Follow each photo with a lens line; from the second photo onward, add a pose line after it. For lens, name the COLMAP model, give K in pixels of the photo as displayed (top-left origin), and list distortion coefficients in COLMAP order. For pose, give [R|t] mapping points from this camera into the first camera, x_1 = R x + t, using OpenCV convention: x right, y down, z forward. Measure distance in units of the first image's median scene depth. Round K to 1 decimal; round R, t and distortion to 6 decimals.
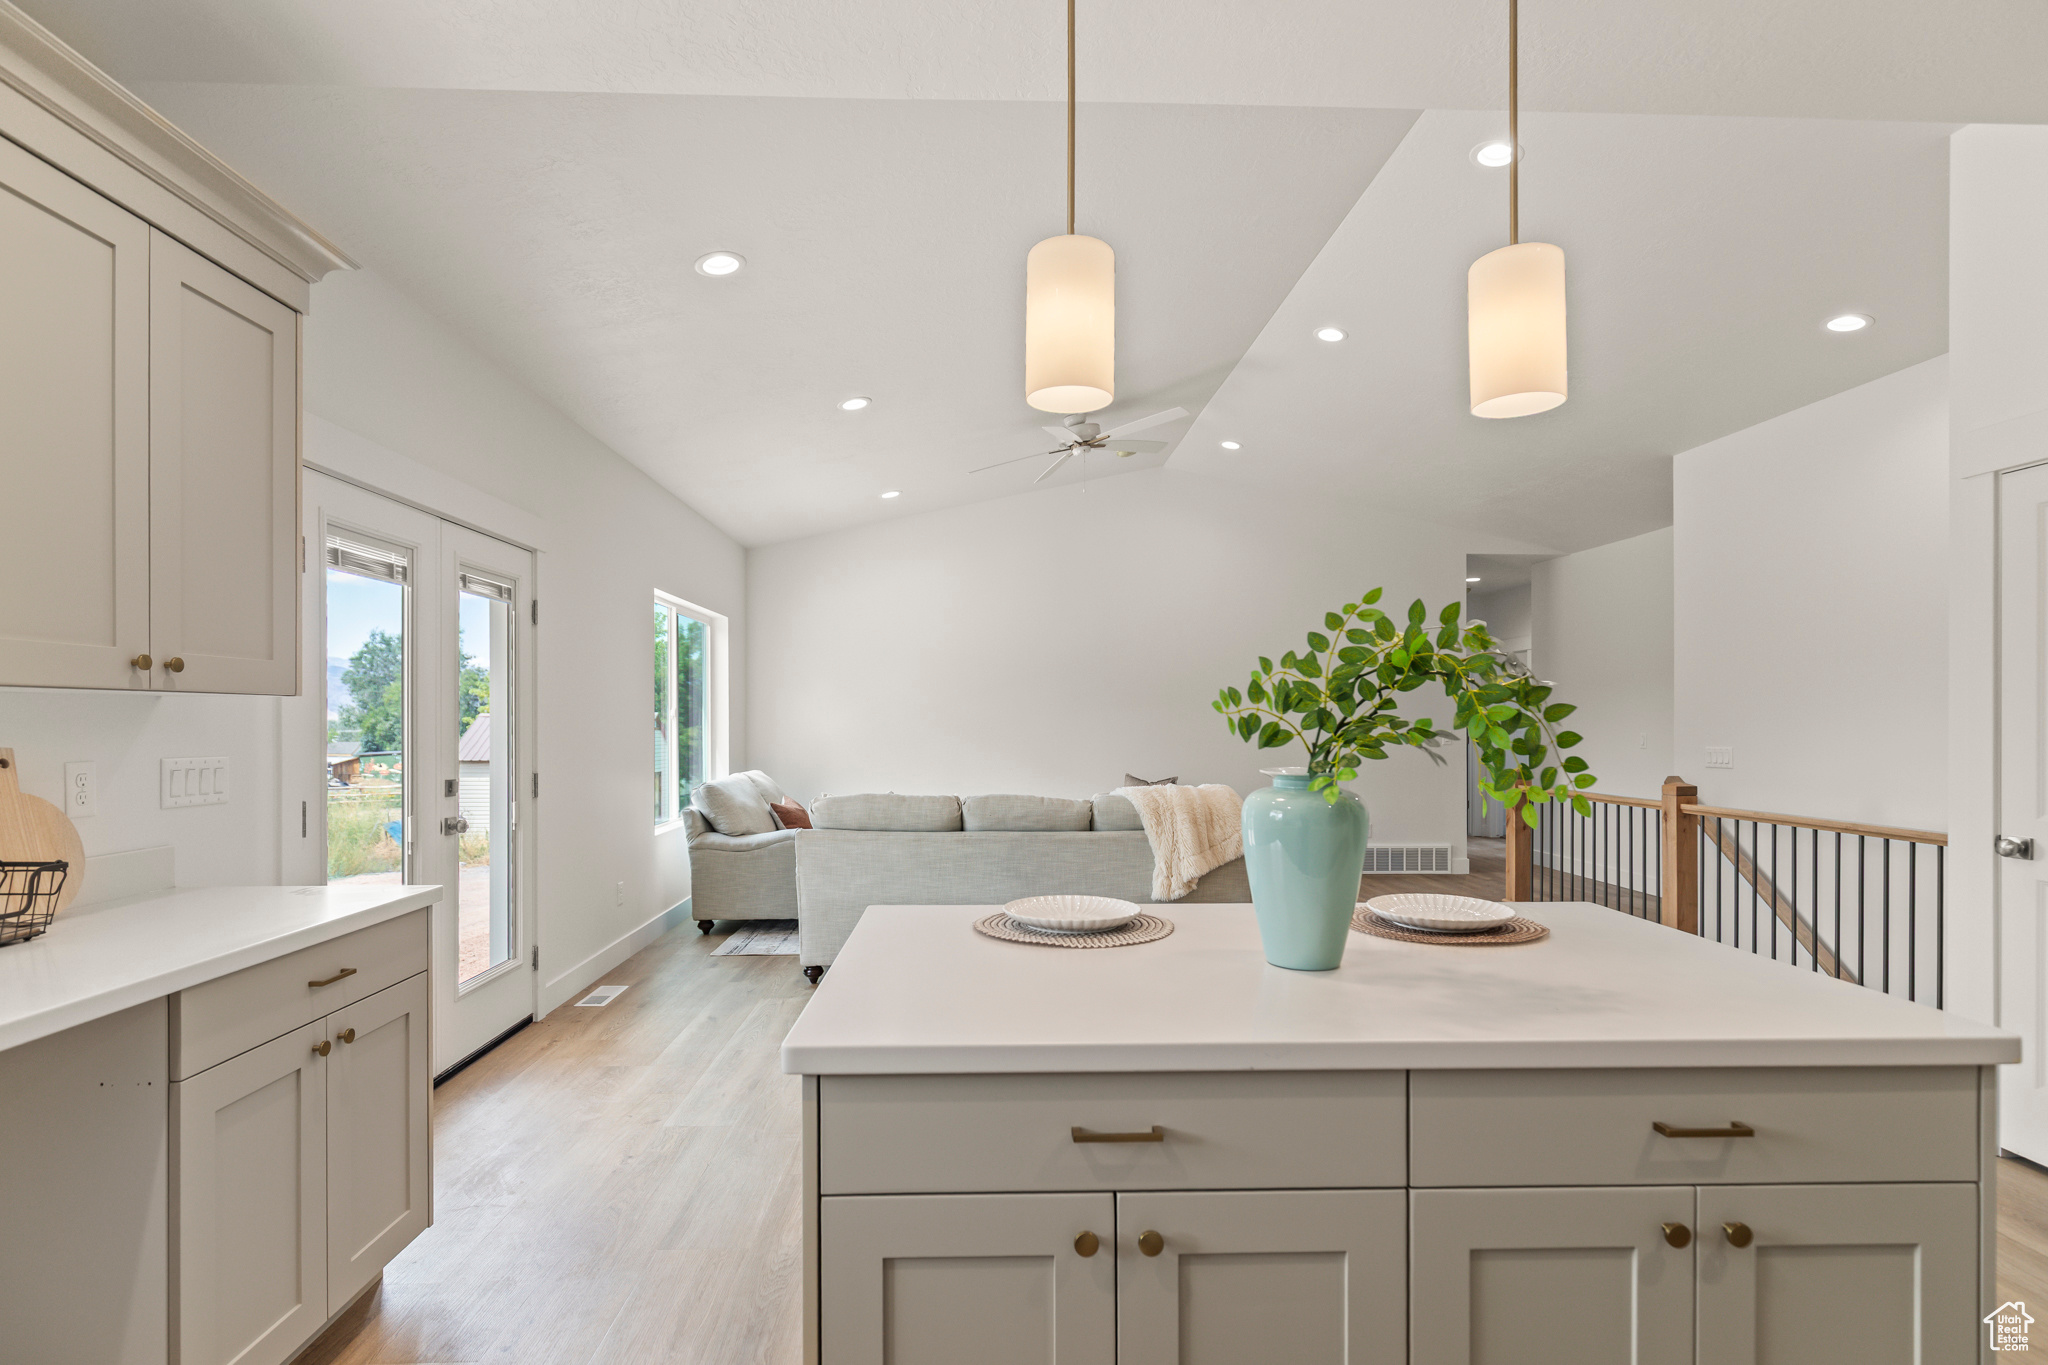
lens RADIAL K [[1019.4, 0, 995.0], [0, 1019.4, 735.7], [0, 0, 1]] dist [0.011627, -0.004434]
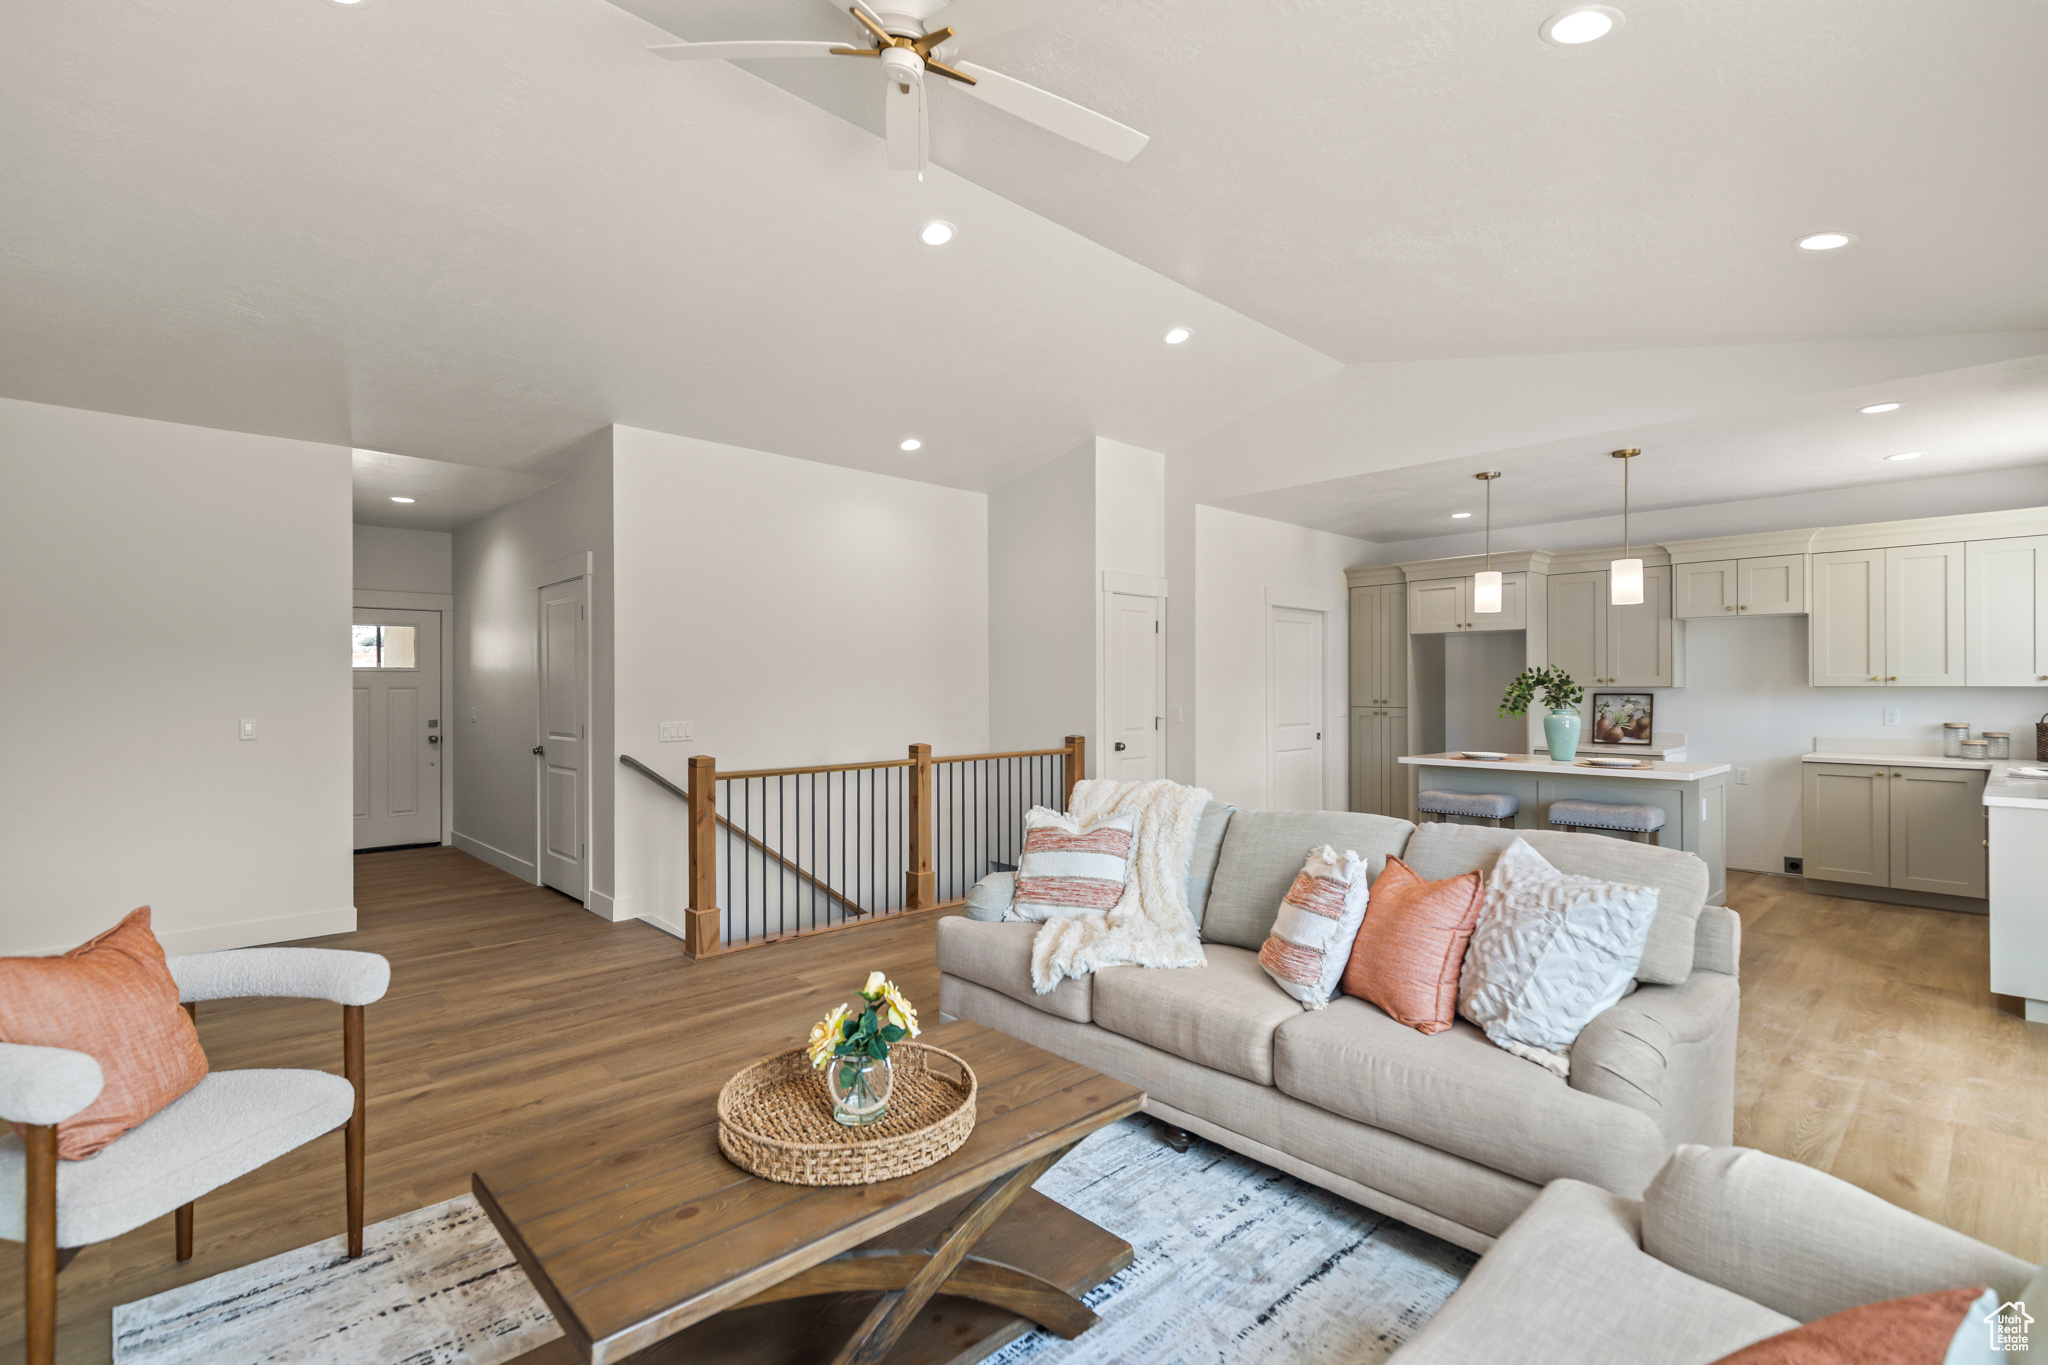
lens RADIAL K [[925.2, 0, 1022.0], [0, 925.2, 686.1], [0, 0, 1]] dist [0.007344, -0.001147]
pose [[-0.668741, 0.001671, 0.743494, -0.307218], [0.011555, 0.999900, 0.008146, -0.035691], [-0.743406, 0.014039, -0.668693, 1.607238]]
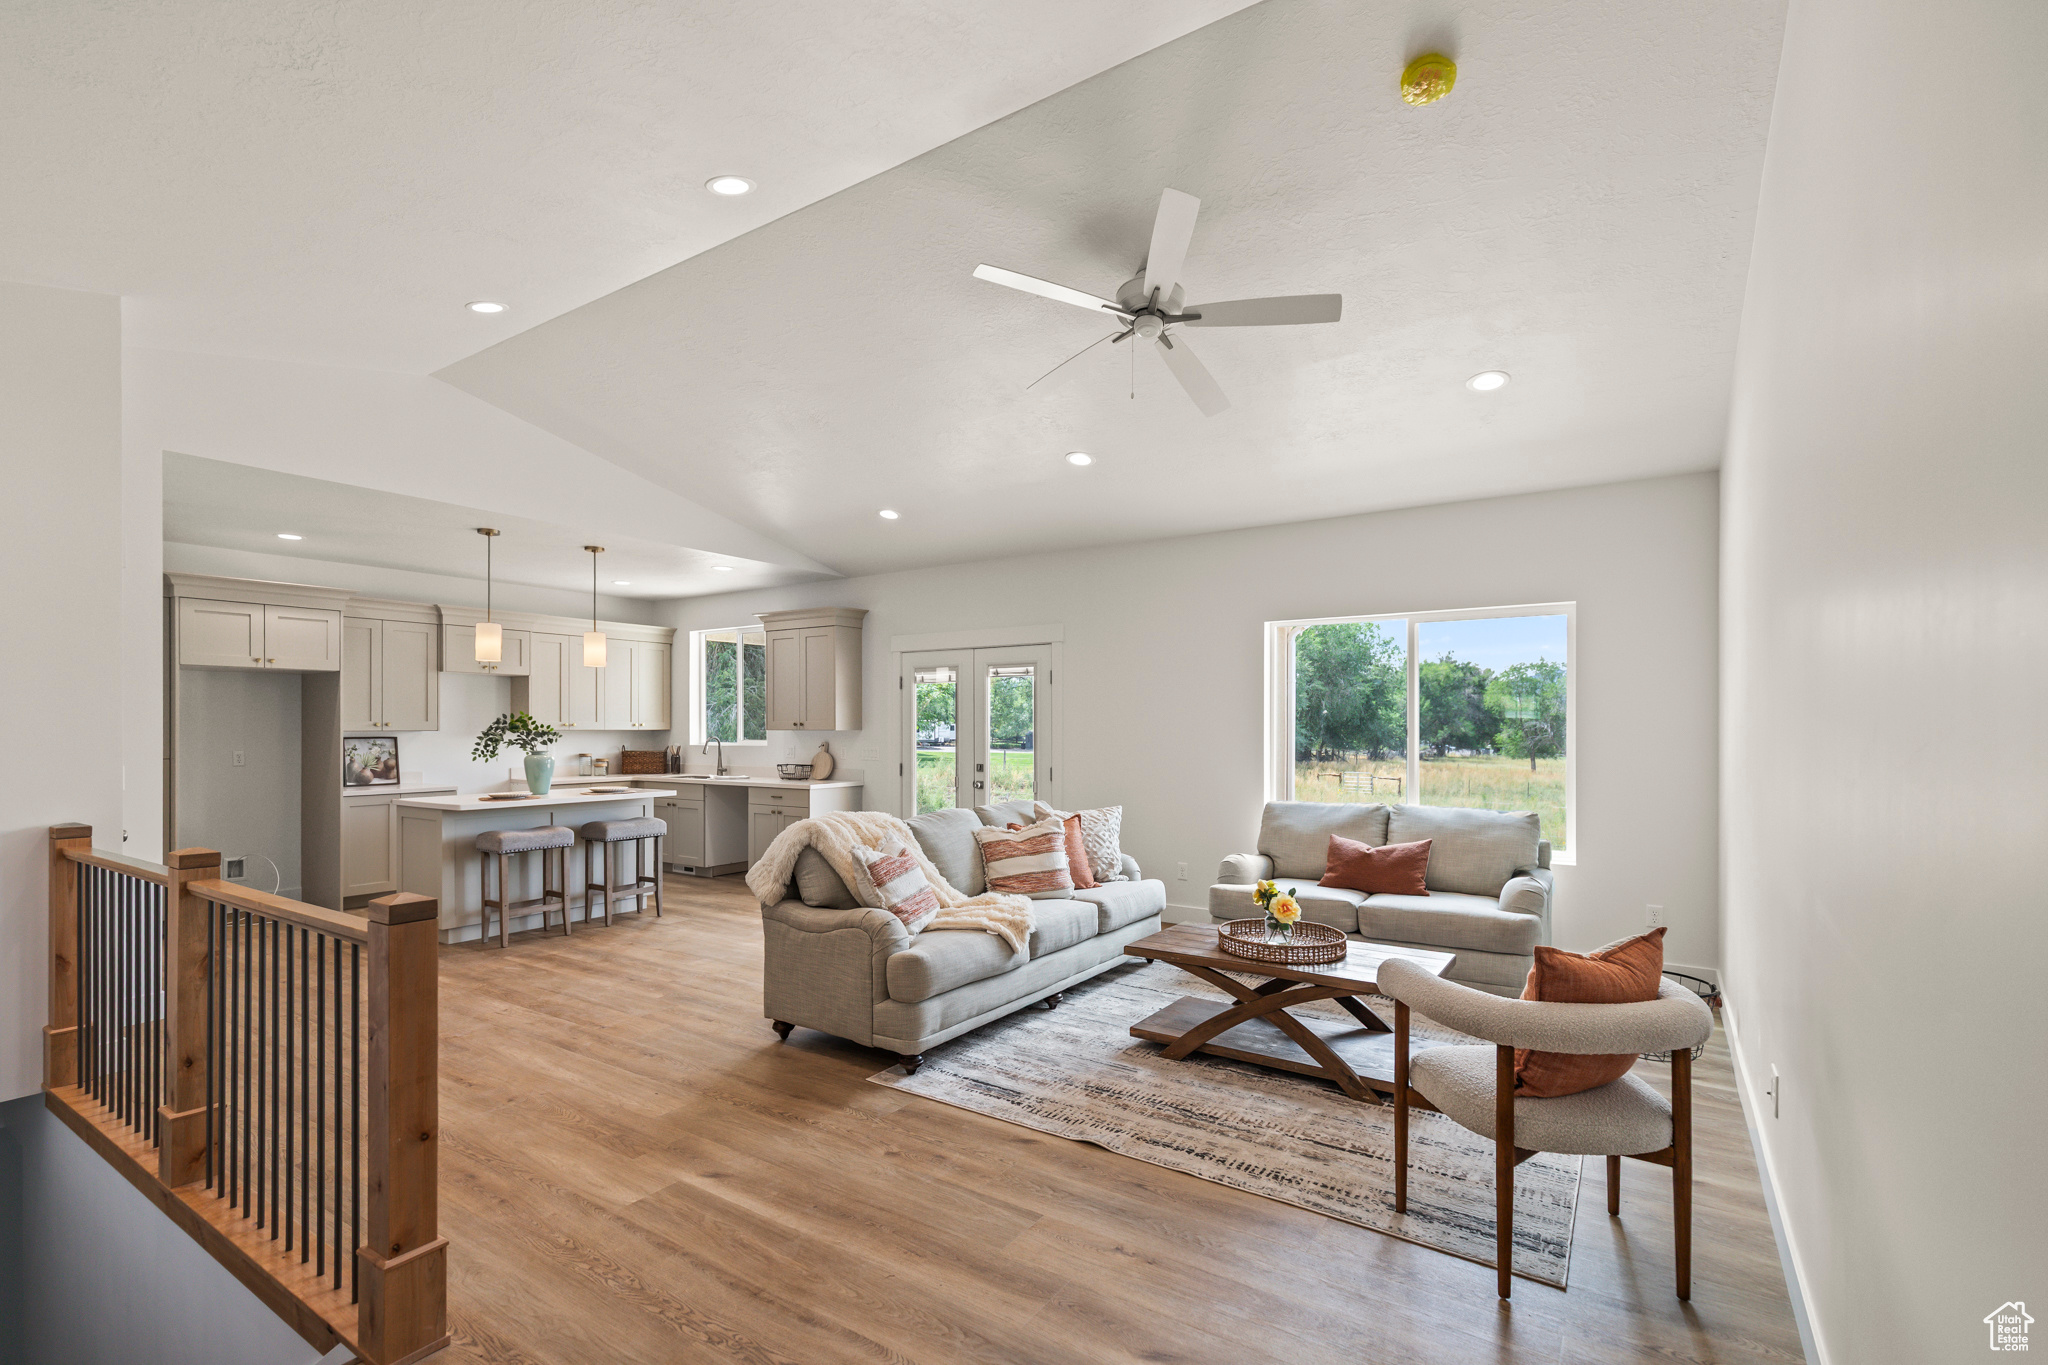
lens RADIAL K [[925.2, 0, 1009.9], [0, 925.2, 722.9], [0, 0, 1]] dist [0.007344, -0.001147]
pose [[-0.580081, -0.001912, -0.814556, 0.807599], [-0.010130, 0.999937, 0.004867, -0.043192], [0.814496, 0.011075, -0.580064, 1.677346]]
